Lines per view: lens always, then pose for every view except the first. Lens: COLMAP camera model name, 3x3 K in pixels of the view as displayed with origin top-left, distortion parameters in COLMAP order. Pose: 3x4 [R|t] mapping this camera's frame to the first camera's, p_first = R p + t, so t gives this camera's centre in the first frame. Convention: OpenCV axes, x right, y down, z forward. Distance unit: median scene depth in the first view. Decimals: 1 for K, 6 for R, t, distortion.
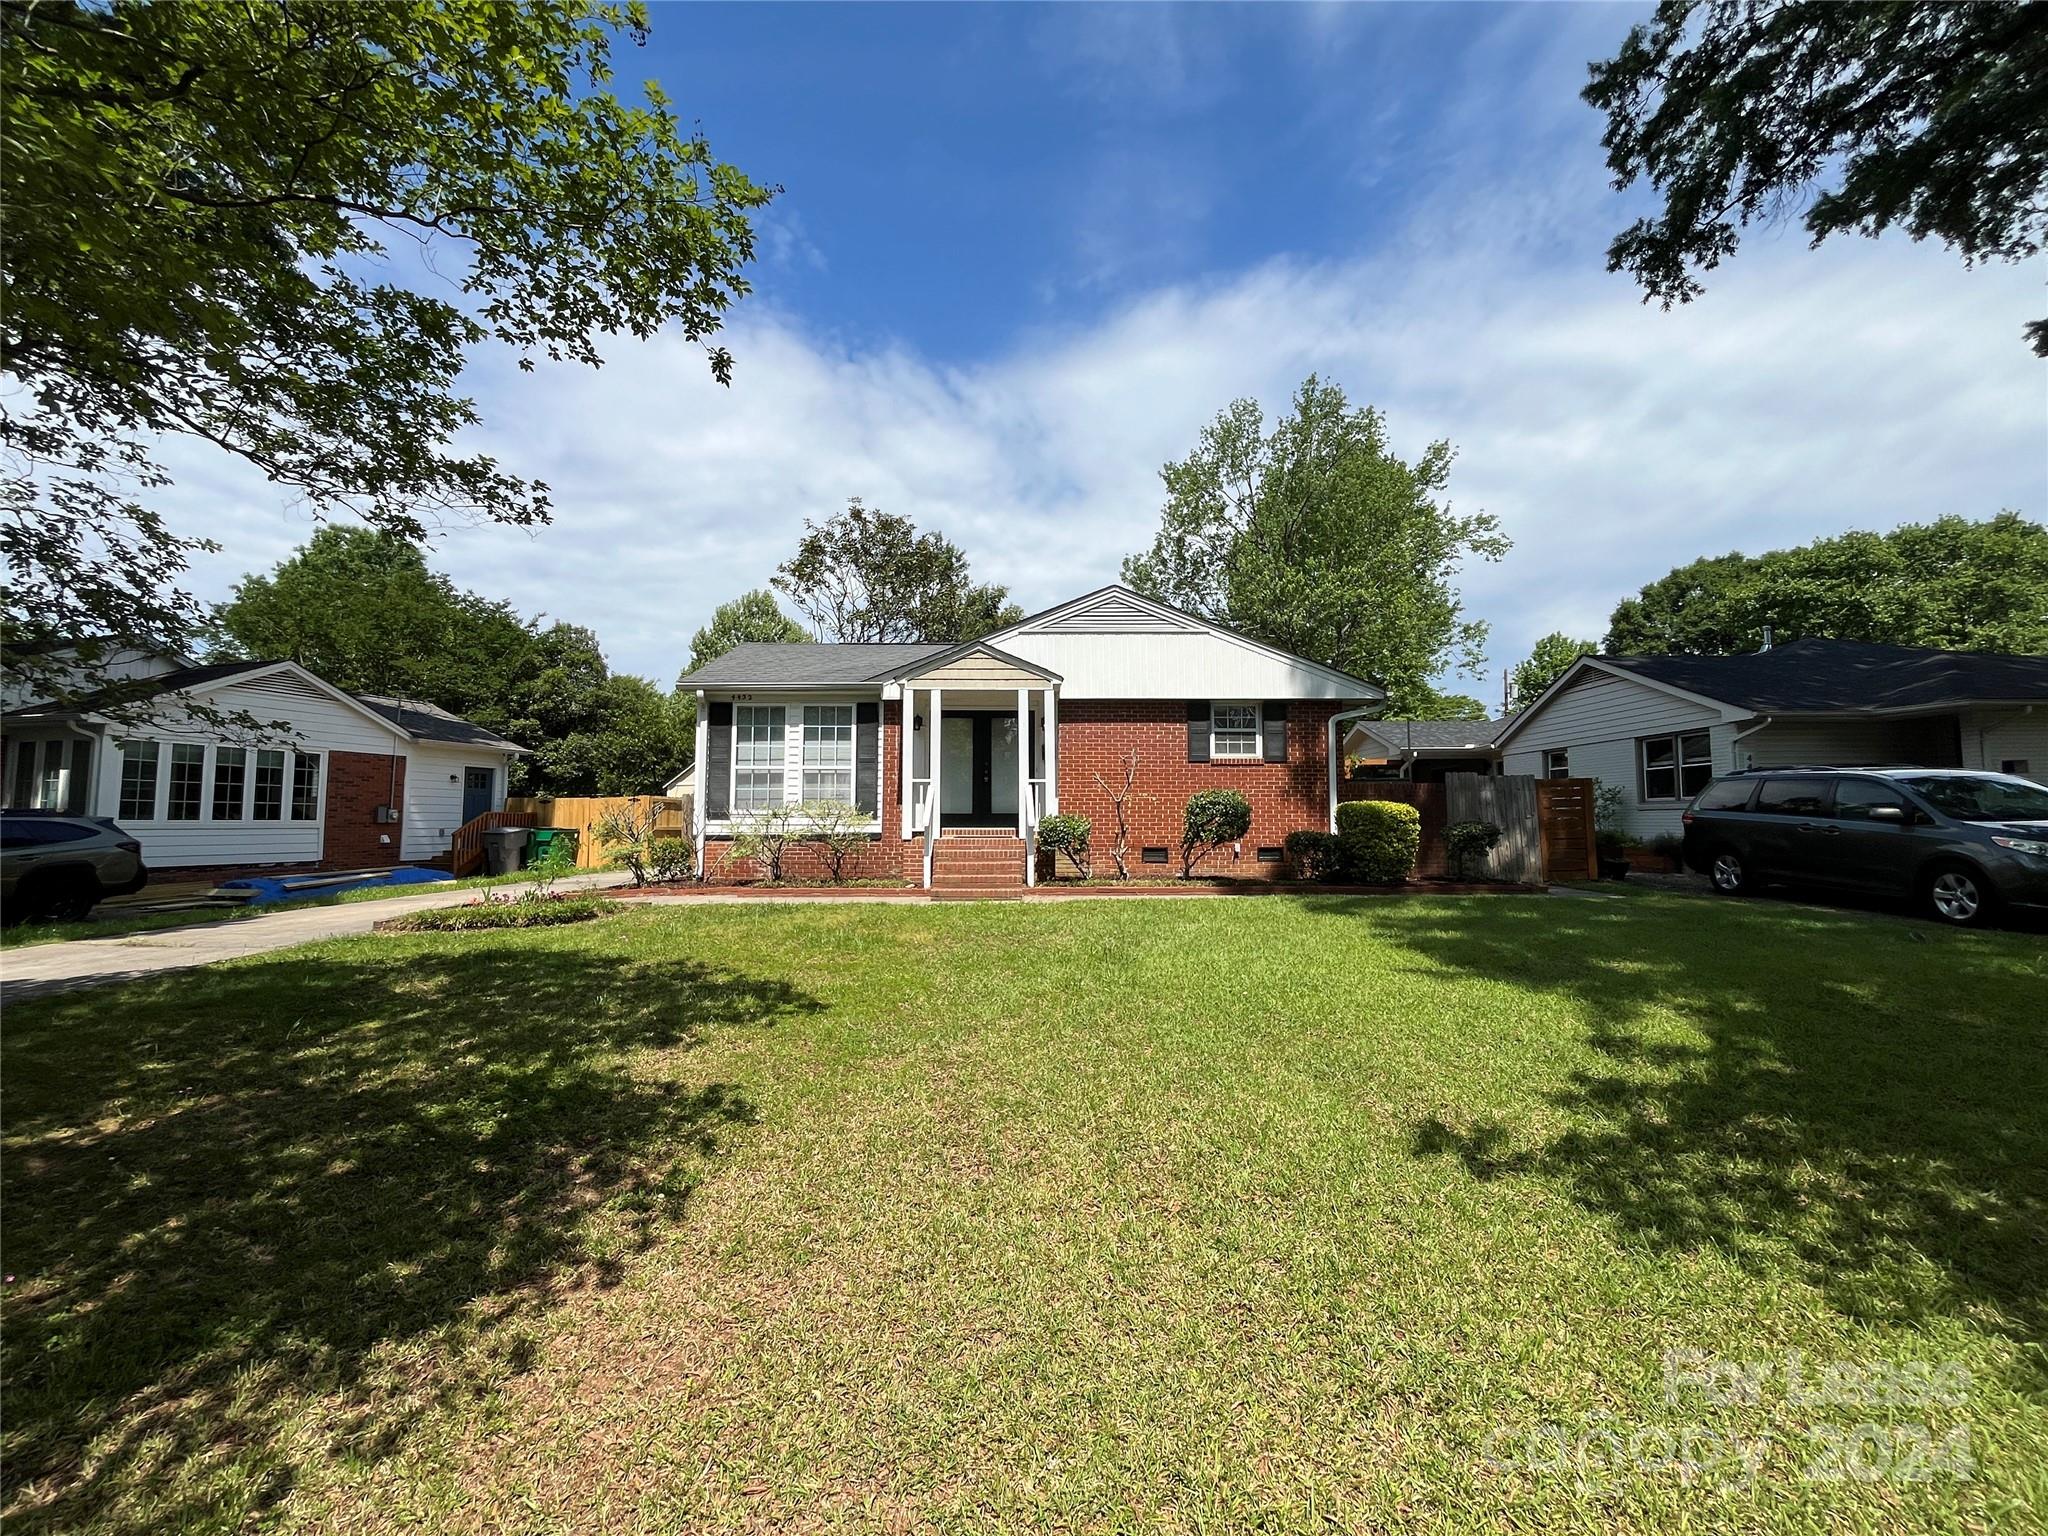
lens RADIAL K [[834.1, 0, 1024.0], [0, 834.1, 768.0], [0, 0, 1]] dist [-0.001018, -0.000064]
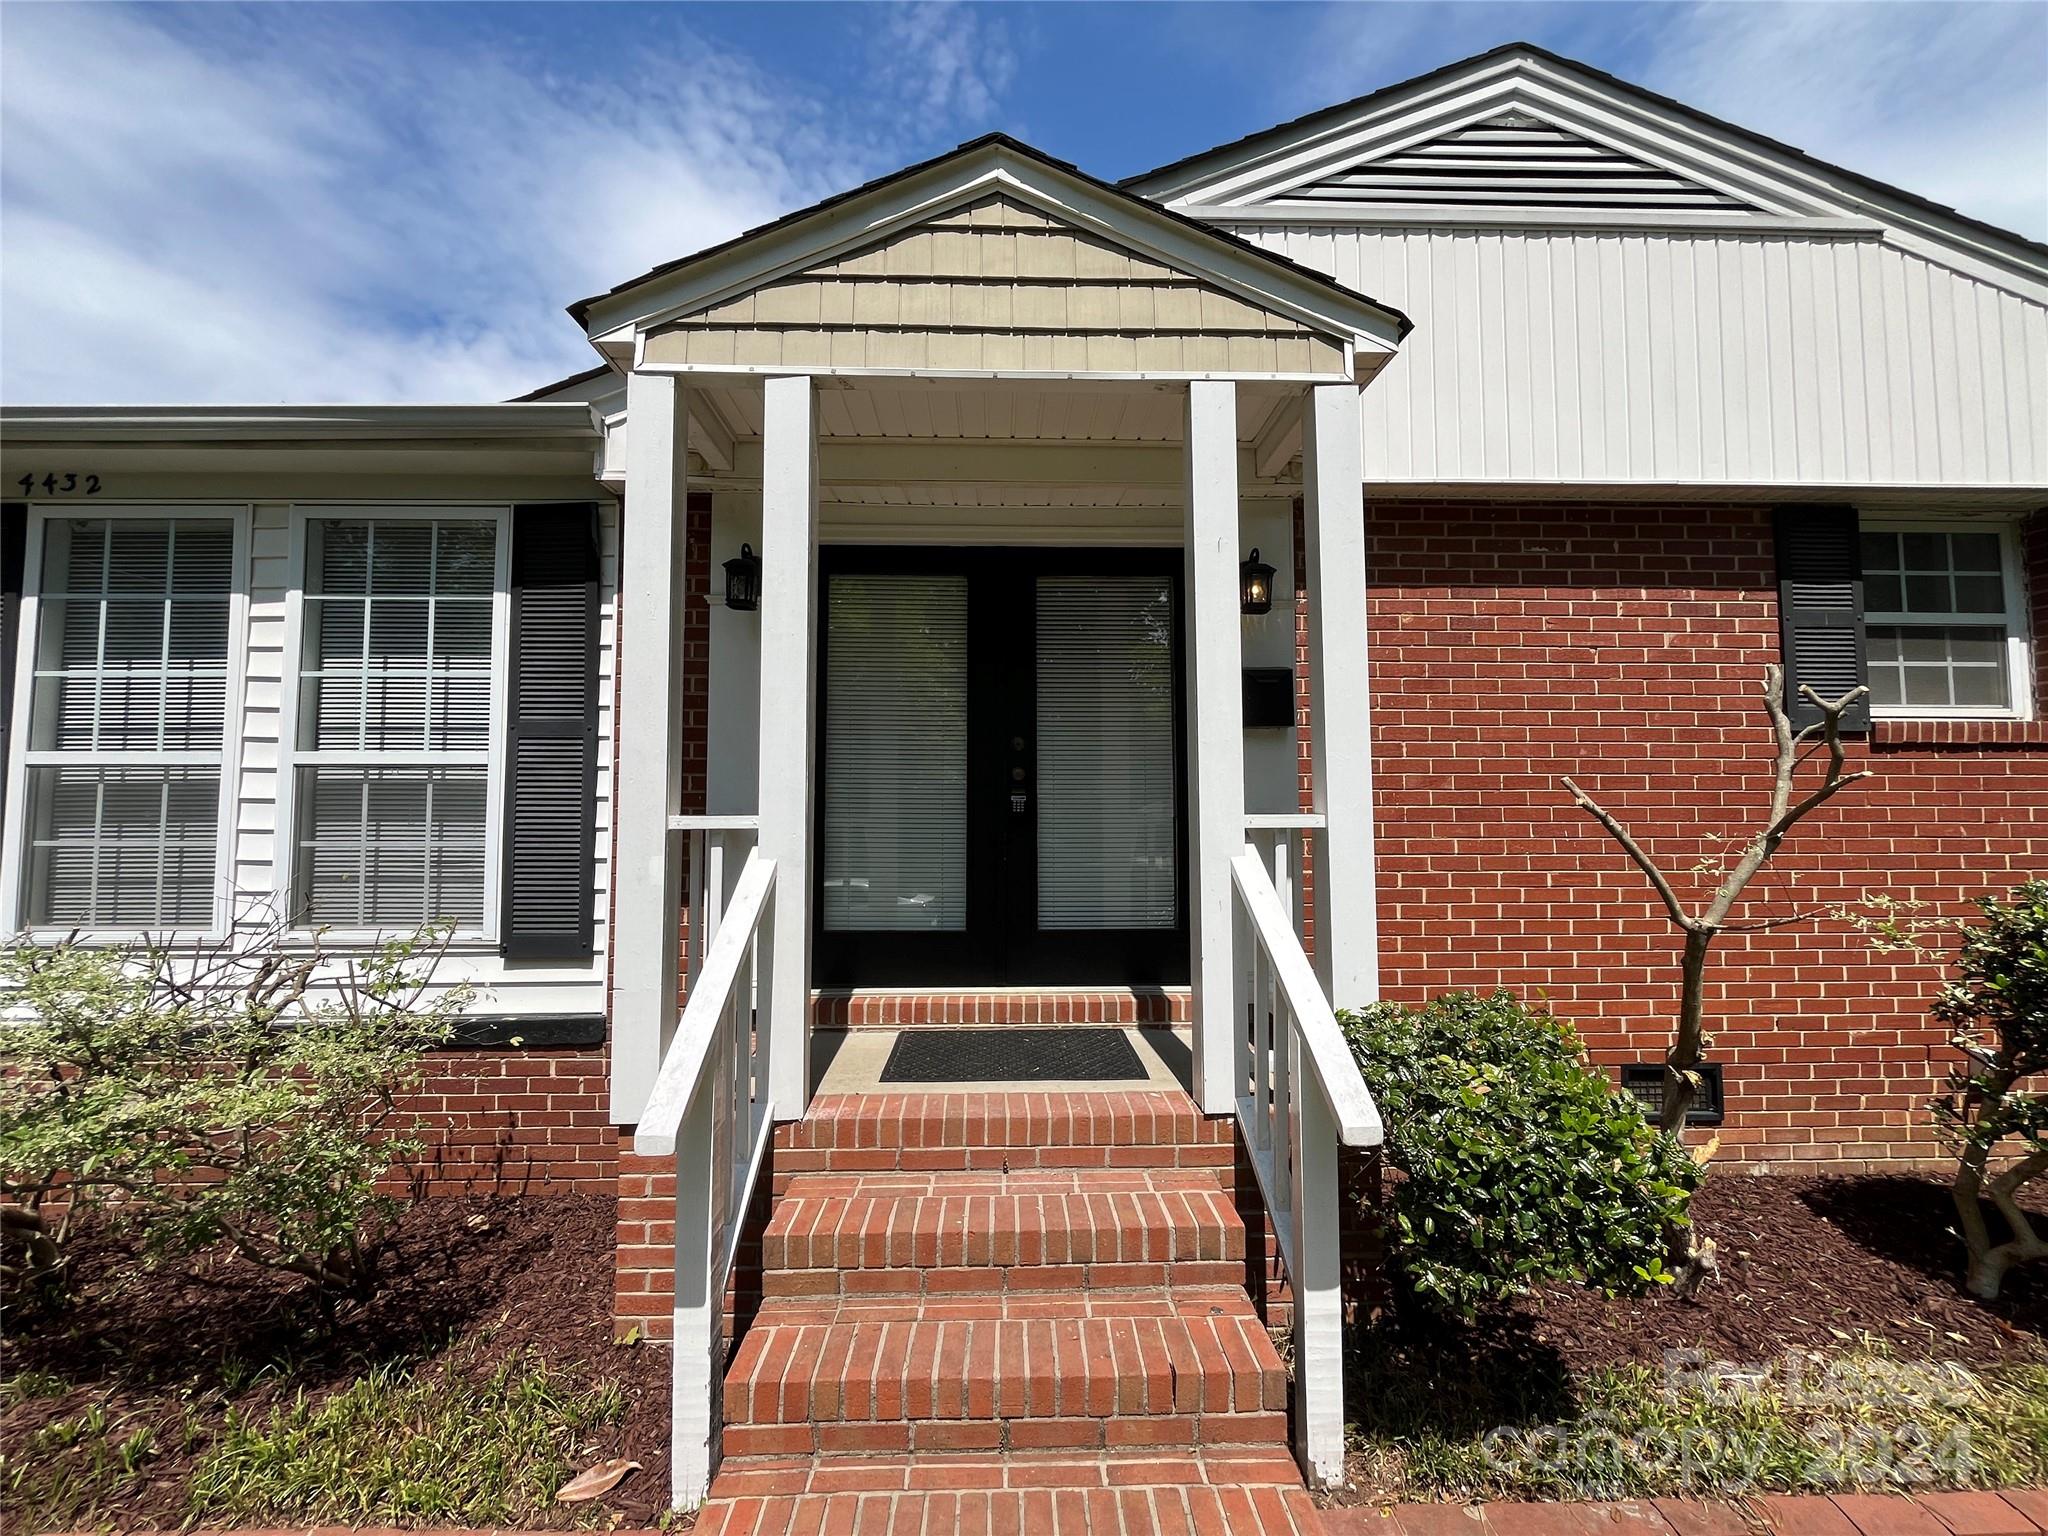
lens RADIAL K [[834.1, 0, 1024.0], [0, 834.1, 768.0], [0, 0, 1]] dist [-0.001018, -0.000064]
pose [[0.999845, -0.002360, 0.017436, -0.048680], [0.002340, 0.999997, 0.001192, 0.002194], [-0.017439, -0.001151, 0.999847, 0.740946]]
